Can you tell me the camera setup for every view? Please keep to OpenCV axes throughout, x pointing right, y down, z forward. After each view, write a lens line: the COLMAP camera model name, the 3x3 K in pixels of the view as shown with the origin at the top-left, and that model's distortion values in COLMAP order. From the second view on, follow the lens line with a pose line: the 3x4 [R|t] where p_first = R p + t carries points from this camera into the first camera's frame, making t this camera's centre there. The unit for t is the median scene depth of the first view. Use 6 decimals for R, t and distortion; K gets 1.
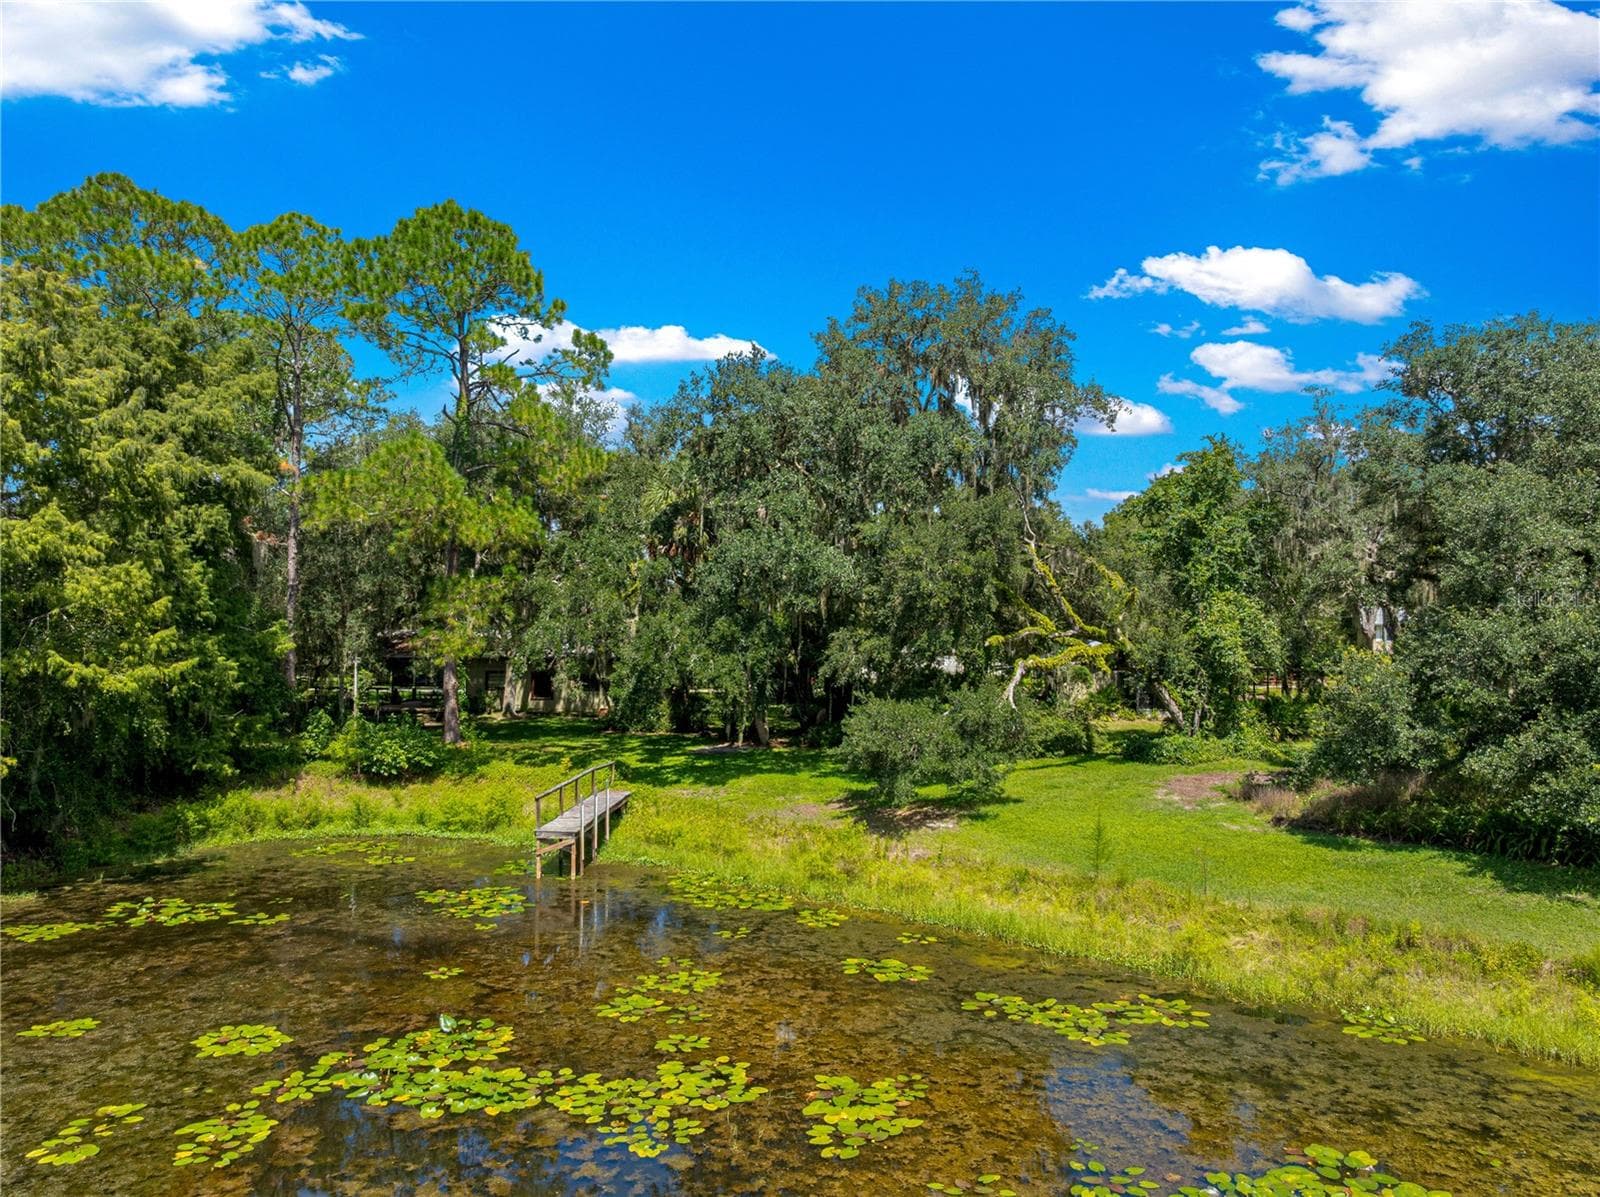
lens RADIAL K [[1119.5, 0, 800.0], [0, 1119.5, 598.5], [0, 0, 1]] dist [-0.029828, 0.000861]
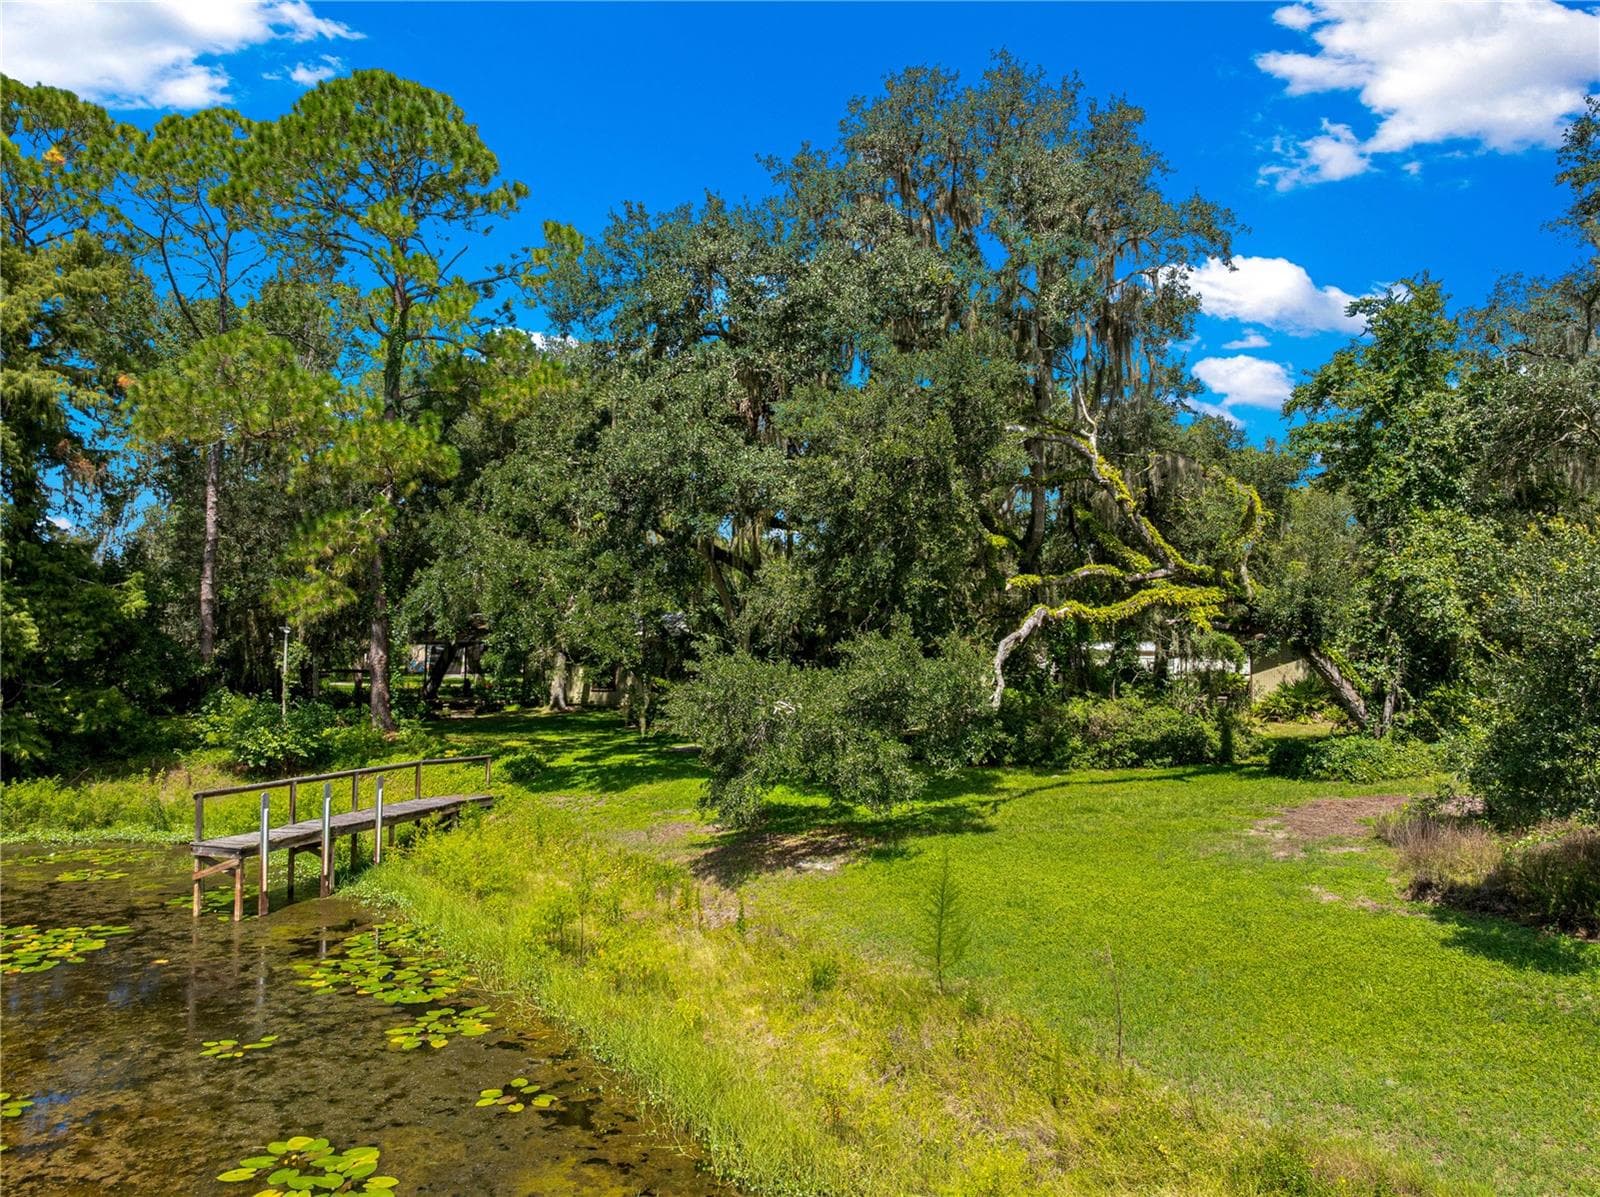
lens RADIAL K [[1119.5, 0, 800.0], [0, 1119.5, 598.5], [0, 0, 1]] dist [-0.029828, 0.000861]
pose [[0.966610, -0.014305, -0.255851, 0.200795], [0.010311, 0.999803, -0.016945, 0.052907], [0.256043, 0.013742, 0.966568, 0.312814]]
